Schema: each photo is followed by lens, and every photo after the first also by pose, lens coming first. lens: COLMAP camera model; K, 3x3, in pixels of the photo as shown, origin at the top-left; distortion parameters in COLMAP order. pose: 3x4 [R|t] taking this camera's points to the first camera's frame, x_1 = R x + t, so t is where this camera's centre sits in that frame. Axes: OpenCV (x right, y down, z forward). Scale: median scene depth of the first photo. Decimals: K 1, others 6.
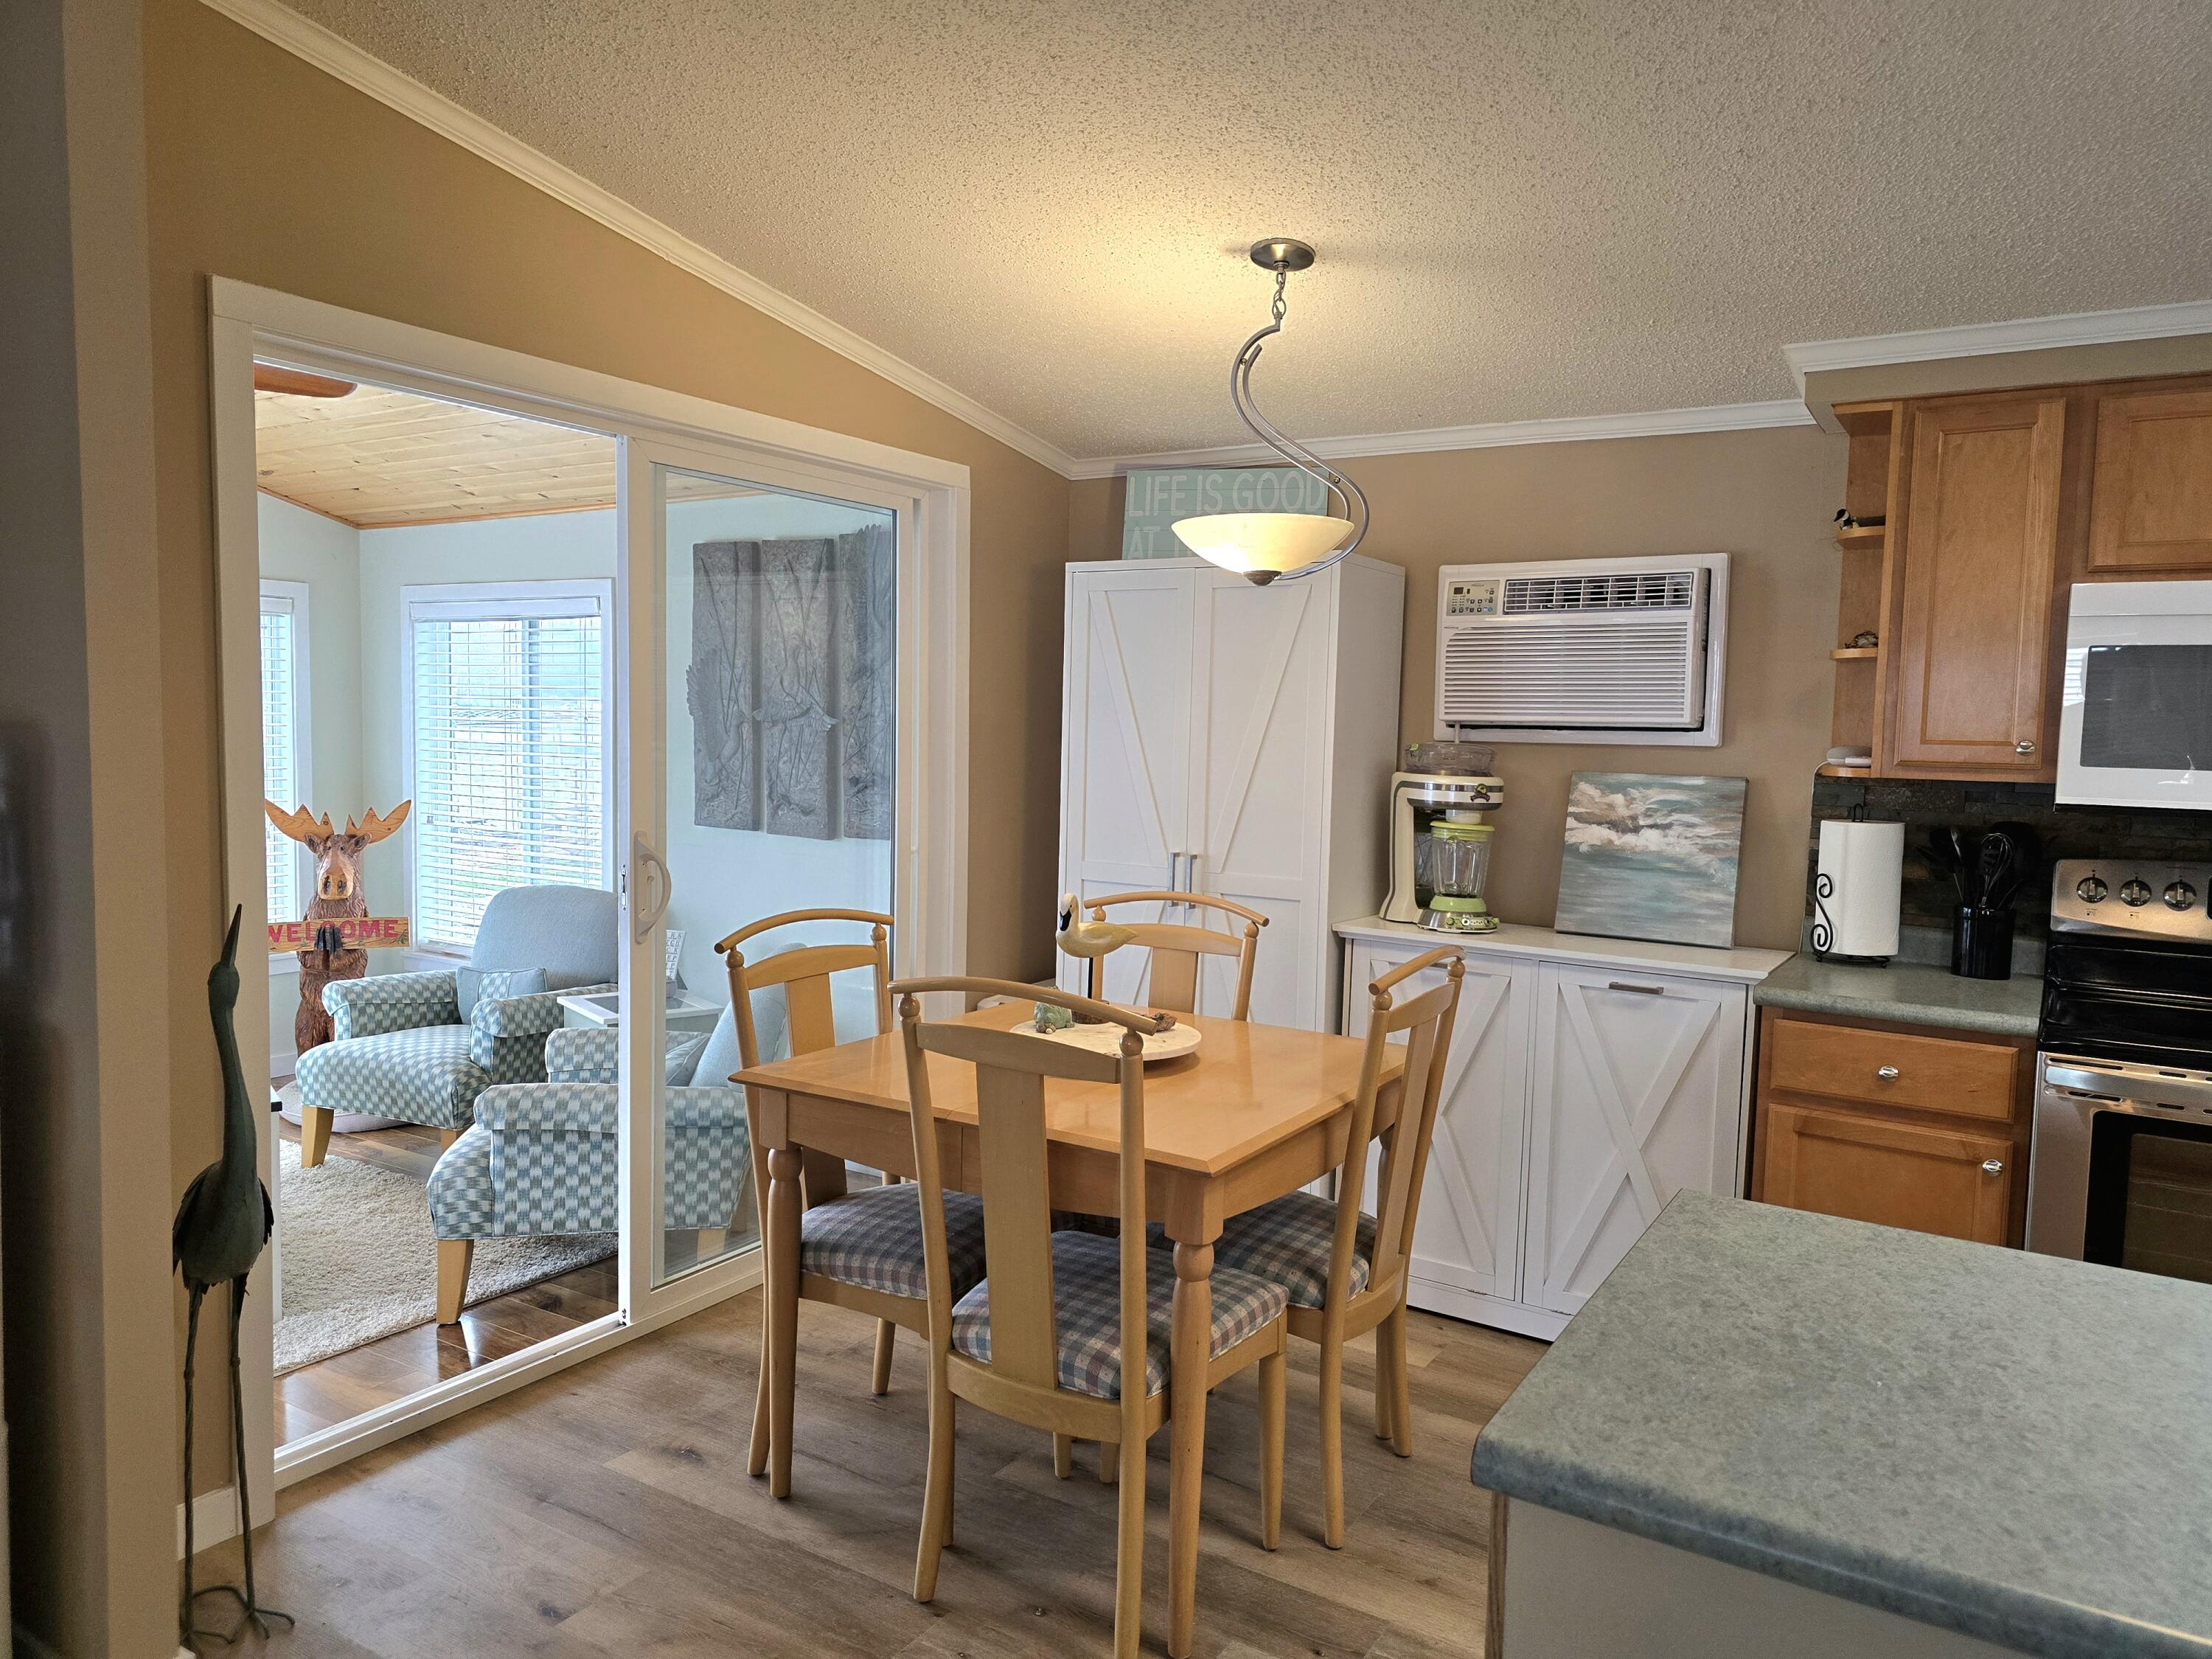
lens RADIAL K [[1486.4, 0, 1106.0], [0, 1486.4, 829.5], [0, 0, 1]] dist [0.044603, -0.024262]
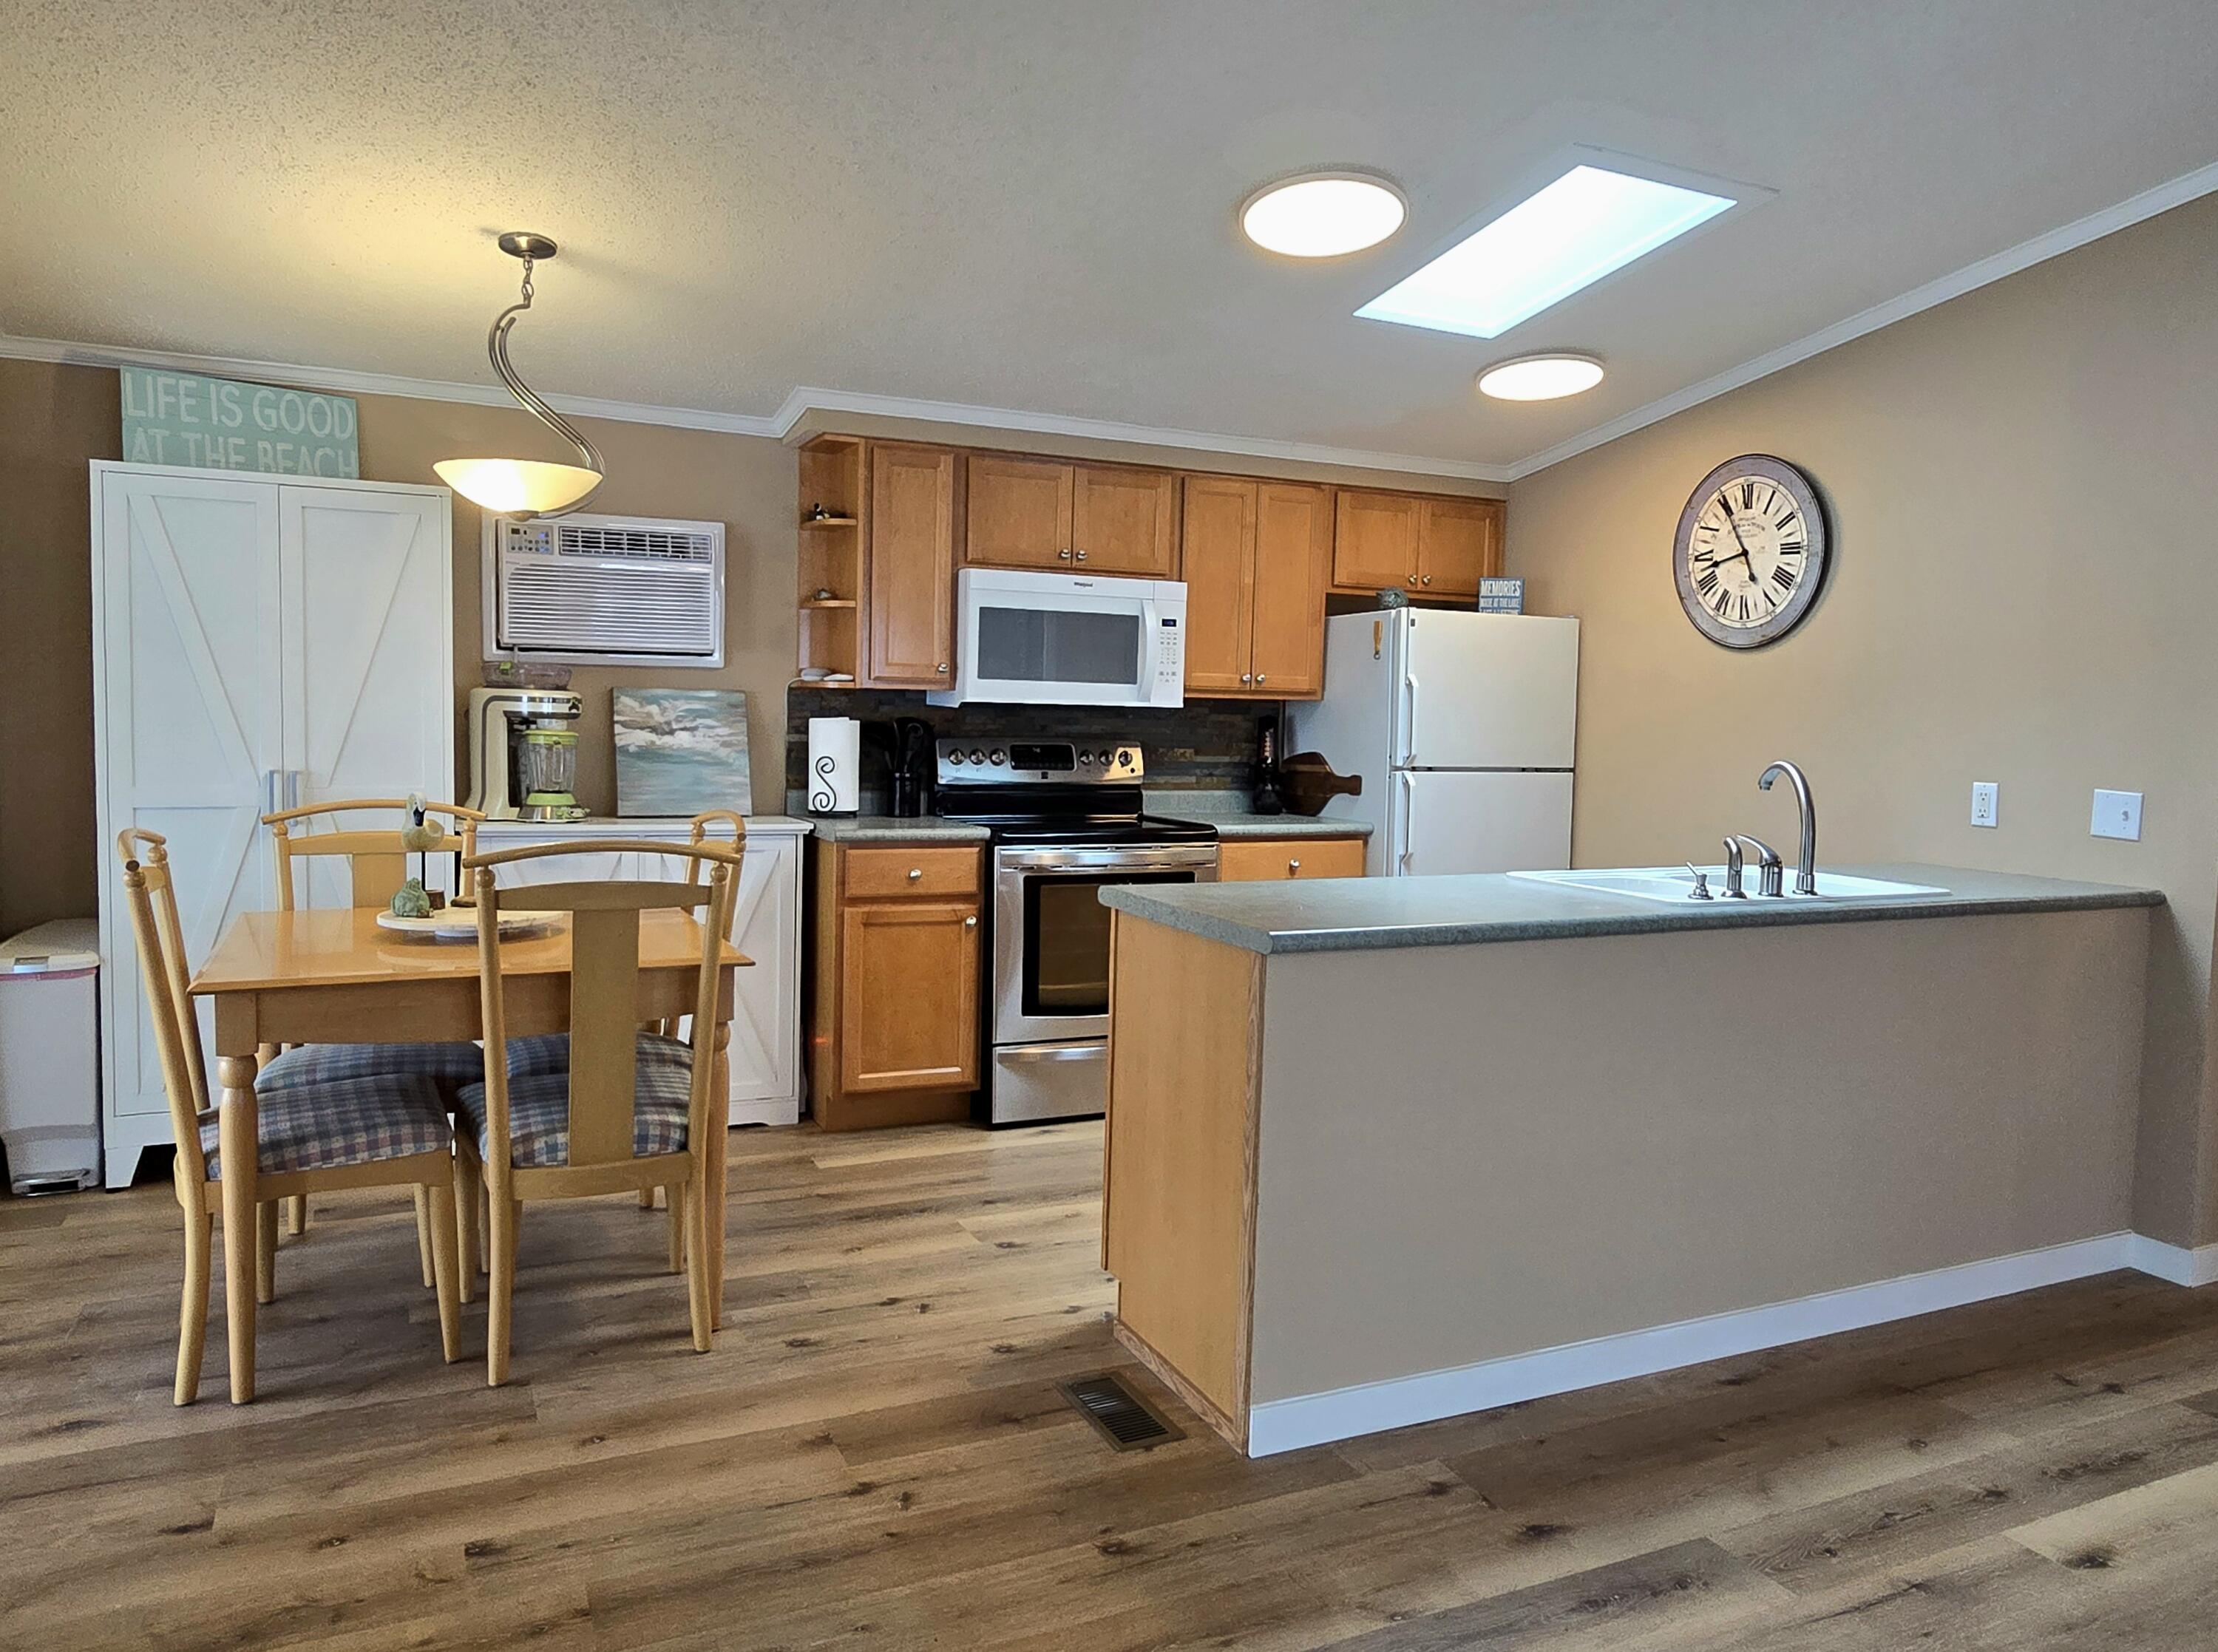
lens RADIAL K [[1597.4, 0, 1109.0], [0, 1597.4, 826.0], [0, 0, 1]] dist [-0.008502, -0.002279]
pose [[0.532730, -0.072914, 0.843139, -0.622825], [0.047246, 0.997290, 0.056393, 0.021473], [-0.844966, 0.009793, 0.534731, -0.050982]]
